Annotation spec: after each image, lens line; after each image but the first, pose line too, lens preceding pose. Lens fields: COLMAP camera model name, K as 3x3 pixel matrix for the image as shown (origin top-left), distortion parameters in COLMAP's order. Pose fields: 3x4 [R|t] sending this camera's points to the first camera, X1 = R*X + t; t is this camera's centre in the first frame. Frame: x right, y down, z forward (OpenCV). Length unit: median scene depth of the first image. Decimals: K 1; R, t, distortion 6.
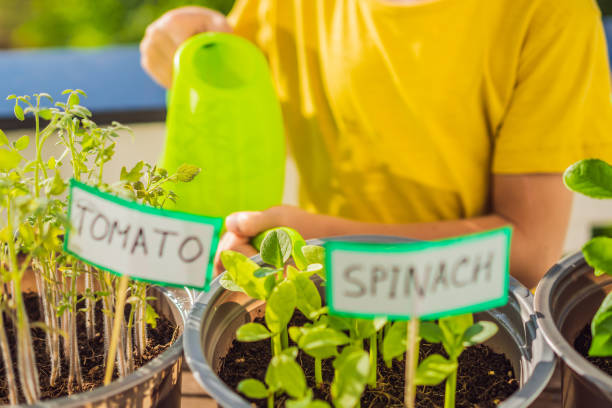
lens RADIAL K [[1176.9, 0, 282.0], [0, 1176.9, 158.8], [0, 0, 1]] dist [0.064425, 0.024326]
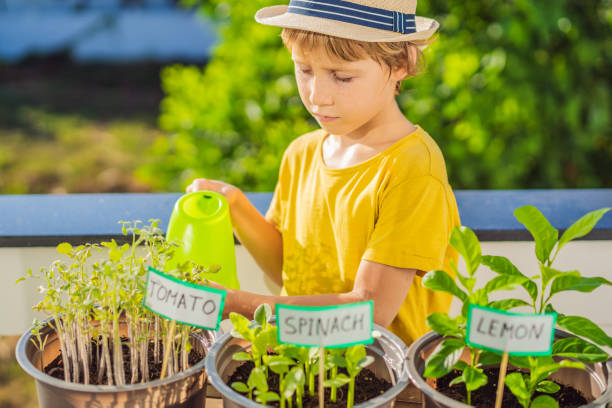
lens RADIAL K [[1087.0, 0, 306.9], [0, 1087.0, 190.4], [0, 0, 1]] dist [0.029746, 0.108174]
pose [[0.997301, 0.043945, -0.058813, 0.165369], [-0.049200, 0.994625, -0.091105, 0.041169], [0.054493, 0.093752, 0.994103, -0.700894]]
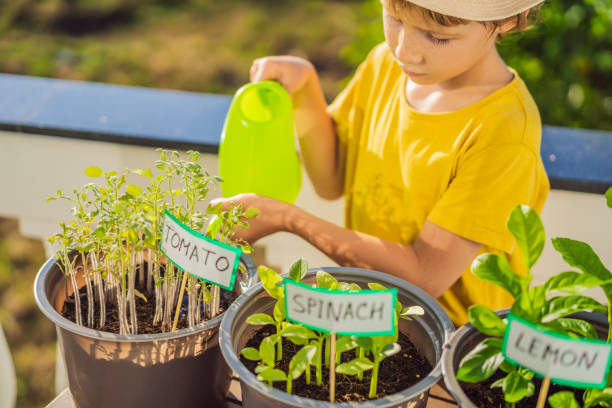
lens RADIAL K [[958.0, 0, 298.2], [0, 958.0, 196.2], [0, 0, 1]] dist [0.037267, -0.026523]
pose [[0.951948, 0.171368, -0.253826, 0.340358], [-0.157884, 0.984775, 0.072734, -0.128010], [0.262426, -0.029164, 0.964511, -0.261392]]
